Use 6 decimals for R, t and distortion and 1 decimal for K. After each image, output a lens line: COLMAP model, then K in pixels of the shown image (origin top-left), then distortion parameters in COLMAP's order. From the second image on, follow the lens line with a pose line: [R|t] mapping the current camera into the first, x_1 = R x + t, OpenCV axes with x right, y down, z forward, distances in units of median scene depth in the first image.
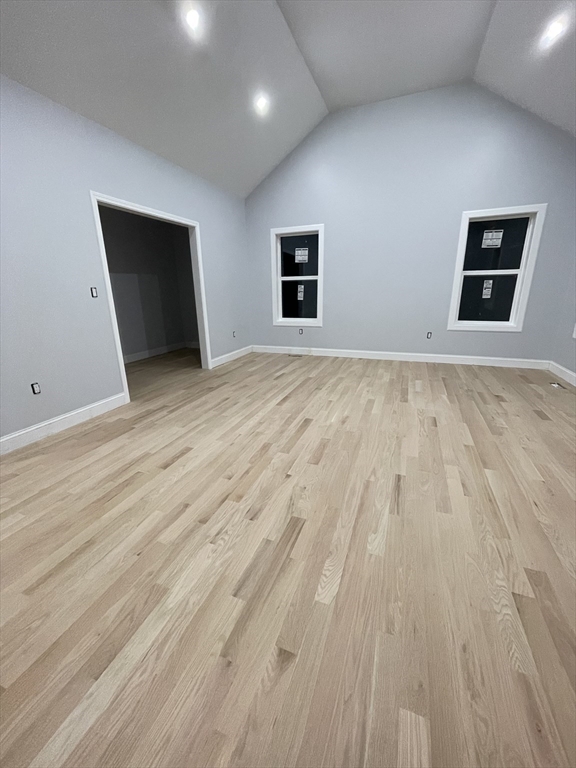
lens RADIAL K [[311.5, 0, 289.1], [0, 311.5, 378.5], [0, 0, 1]] dist [0.000274, 0.000899]
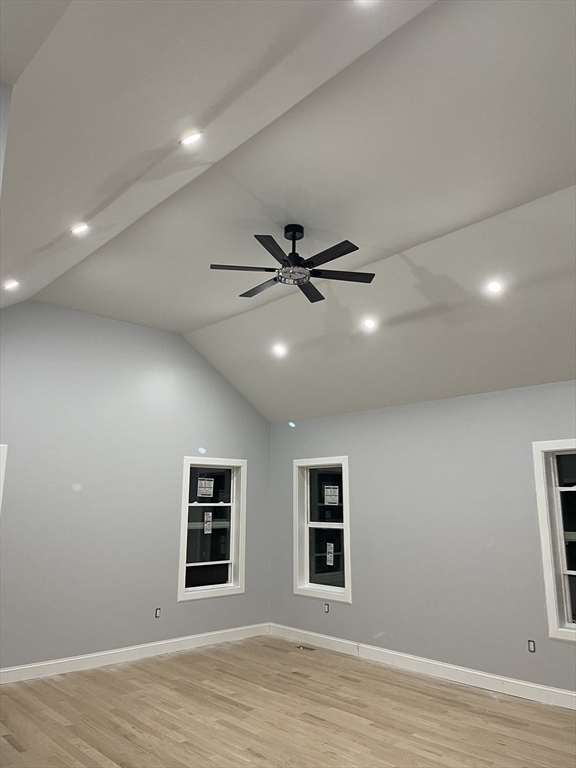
lens RADIAL K [[578.2, 0, 286.0], [0, 578.2, 387.0], [0, 0, 1]] dist [0.046903, -0.058544]
pose [[0.448784, 0.194397, 0.872240, -1.028174], [0.239465, 0.914197, -0.326957, -0.165141], [-0.860958, 0.355604, 0.363726, 0.146562]]
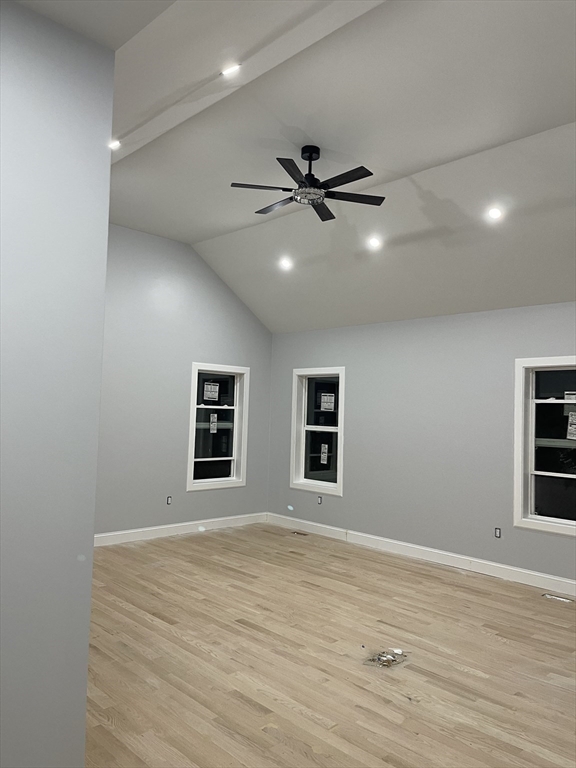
lens RADIAL K [[578.2, 0, 289.0], [0, 578.2, 386.1], [0, 0, 1]] dist [0.046903, -0.058544]
pose [[0.420722, 0.071228, 0.904389, -1.185136], [0.215964, 0.960389, -0.176105, -0.144147], [-0.881109, 0.269407, 0.388673, 0.140893]]
